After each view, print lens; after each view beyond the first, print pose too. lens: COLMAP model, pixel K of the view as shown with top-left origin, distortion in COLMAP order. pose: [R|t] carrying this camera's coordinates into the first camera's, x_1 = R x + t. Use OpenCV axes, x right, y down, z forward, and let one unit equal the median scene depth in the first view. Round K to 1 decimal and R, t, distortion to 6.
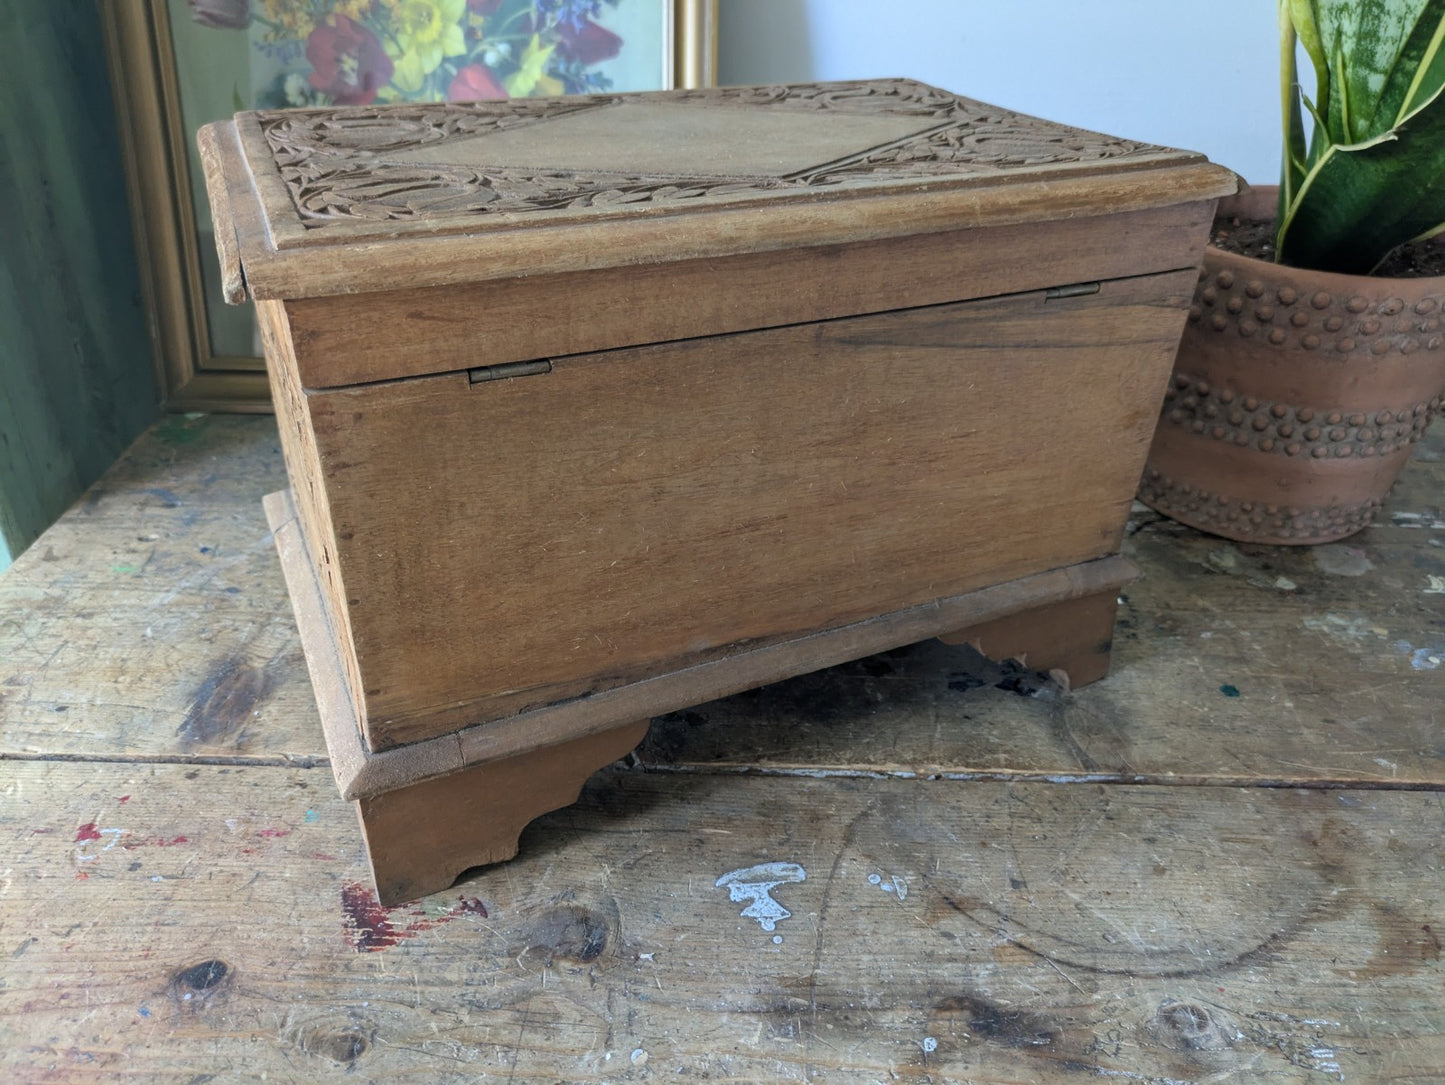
lens RADIAL K [[1092.5, 0, 718.9], [0, 1092.5, 575.4], [0, 0, 1]] dist [0.005897, -0.005914]
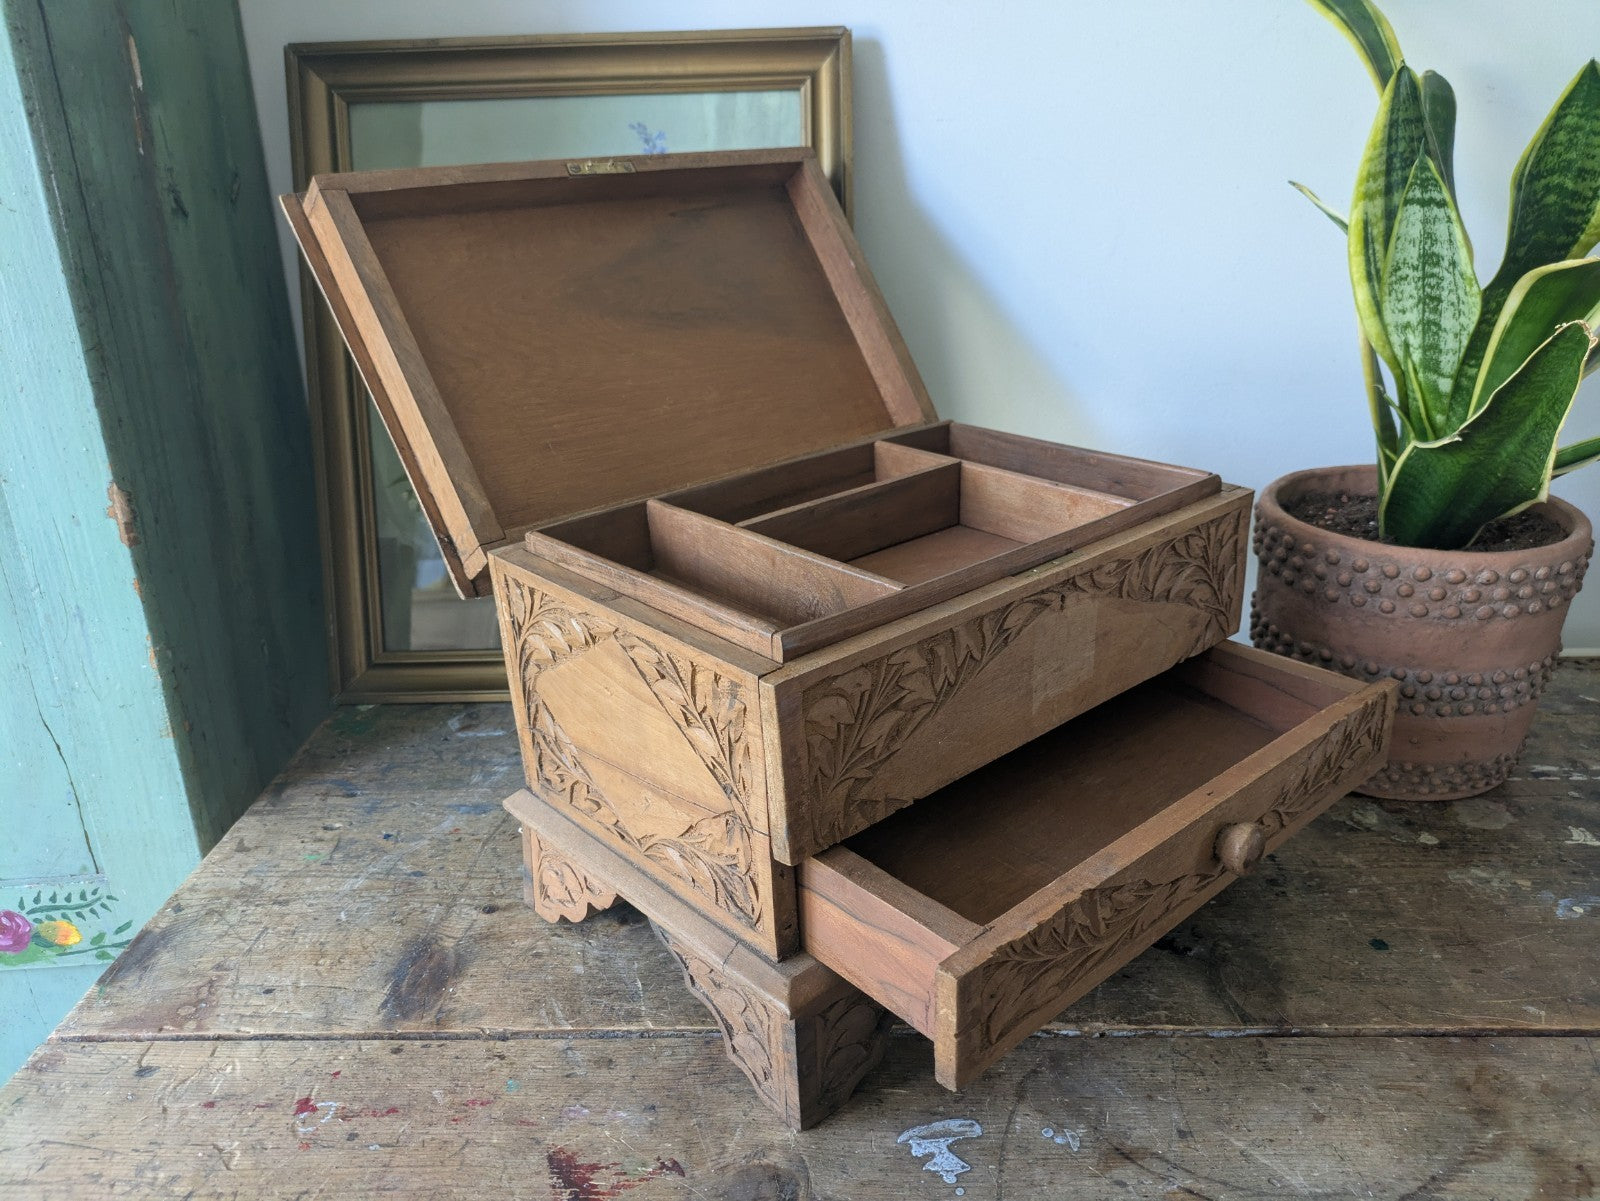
lens RADIAL K [[1209.7, 0, 816.3], [0, 1209.7, 606.5], [0, 0, 1]] dist [0.005897, -0.005914]
pose [[0.999238, -0.033294, -0.020386, -0.031557], [0.028446, 0.978578, -0.203901, 0.010787], [0.026738, 0.203165, 0.978779, -0.201421]]
